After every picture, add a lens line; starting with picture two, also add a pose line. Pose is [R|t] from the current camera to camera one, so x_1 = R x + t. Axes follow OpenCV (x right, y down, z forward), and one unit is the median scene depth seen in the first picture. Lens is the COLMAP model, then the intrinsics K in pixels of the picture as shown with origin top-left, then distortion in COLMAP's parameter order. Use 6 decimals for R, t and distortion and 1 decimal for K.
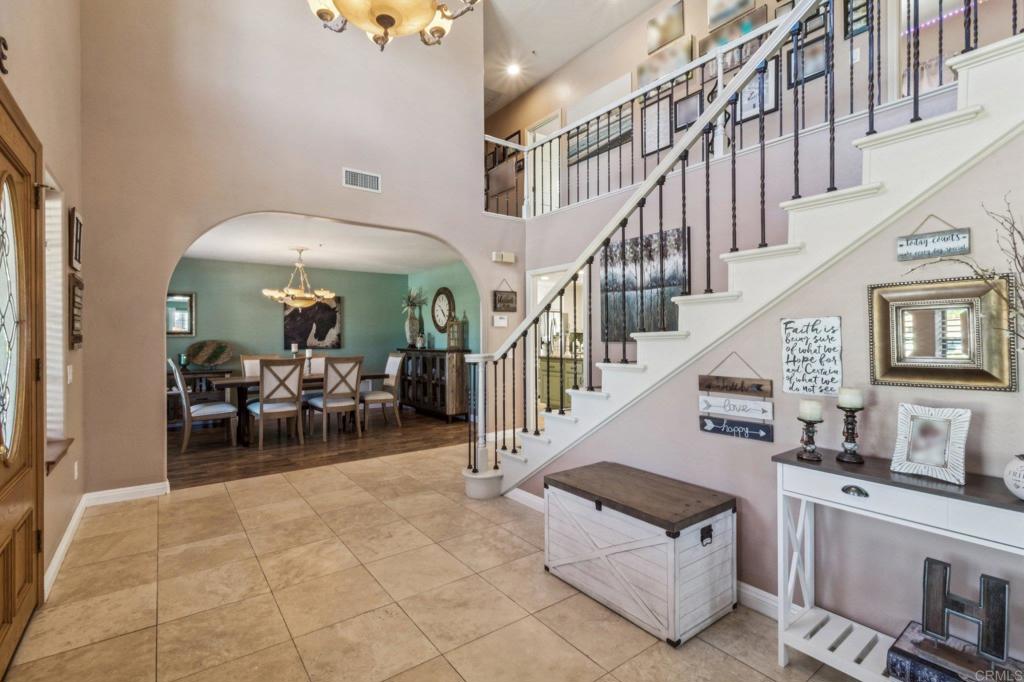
lens RADIAL K [[476.3, 0, 513.5], [0, 476.3, 337.4], [0, 0, 1]] dist [0.005150, -0.001451]
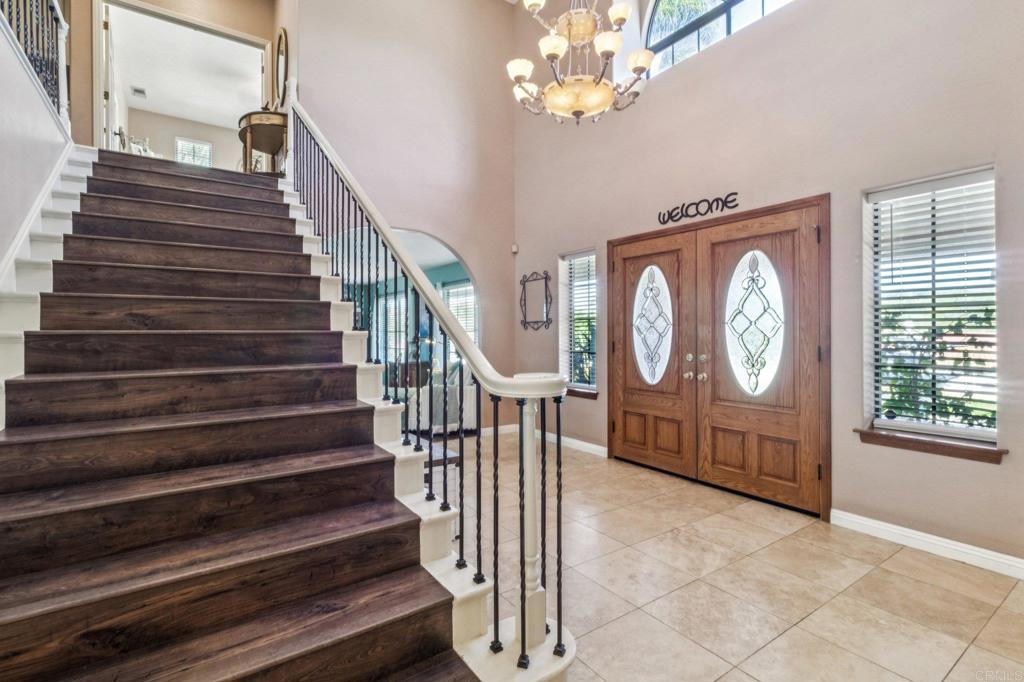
lens RADIAL K [[476.3, 0, 510.6], [0, 476.3, 334.9], [0, 0, 1]] dist [0.005150, -0.001451]
pose [[-0.999273, 0.004563, 0.037855, -0.089848], [0.004888, 0.999952, 0.008493, -0.004197], [-0.037814, 0.008672, -0.999247, 1.919268]]
